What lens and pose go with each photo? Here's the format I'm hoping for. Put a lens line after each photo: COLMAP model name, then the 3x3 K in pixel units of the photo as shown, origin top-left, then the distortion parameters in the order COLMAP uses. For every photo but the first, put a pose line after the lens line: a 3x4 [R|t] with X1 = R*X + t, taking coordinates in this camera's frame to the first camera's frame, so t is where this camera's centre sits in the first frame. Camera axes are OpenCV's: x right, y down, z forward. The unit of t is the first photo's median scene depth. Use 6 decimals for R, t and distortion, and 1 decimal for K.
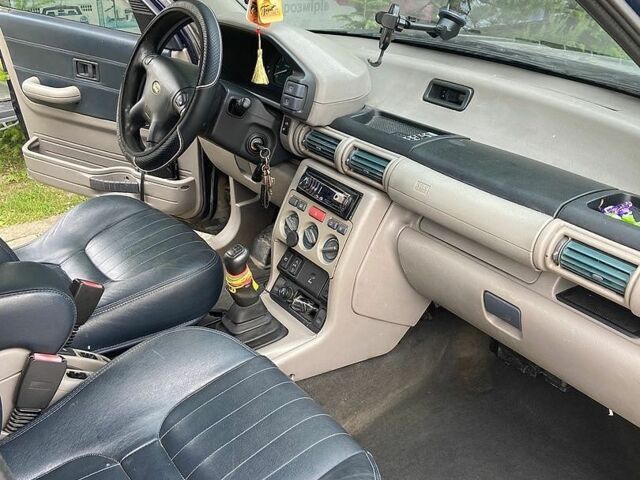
lens RADIAL K [[628.2, 0, 320.3], [0, 628.2, 216.1], [0, 0, 1]] dist [0.110854, -0.111061]
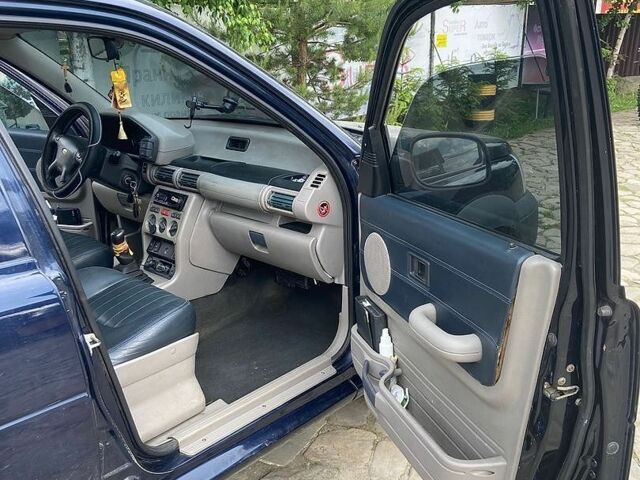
lens RADIAL K [[628.2, 0, 320.3], [0, 628.2, 216.1], [0, 0, 1]] dist [0.110854, -0.111061]
pose [[0.984144, -0.099440, 0.146877, 0.159704], [0.121295, 0.981485, -0.148237, 0.319105], [-0.129417, 0.163702, 0.977984, -0.780842]]
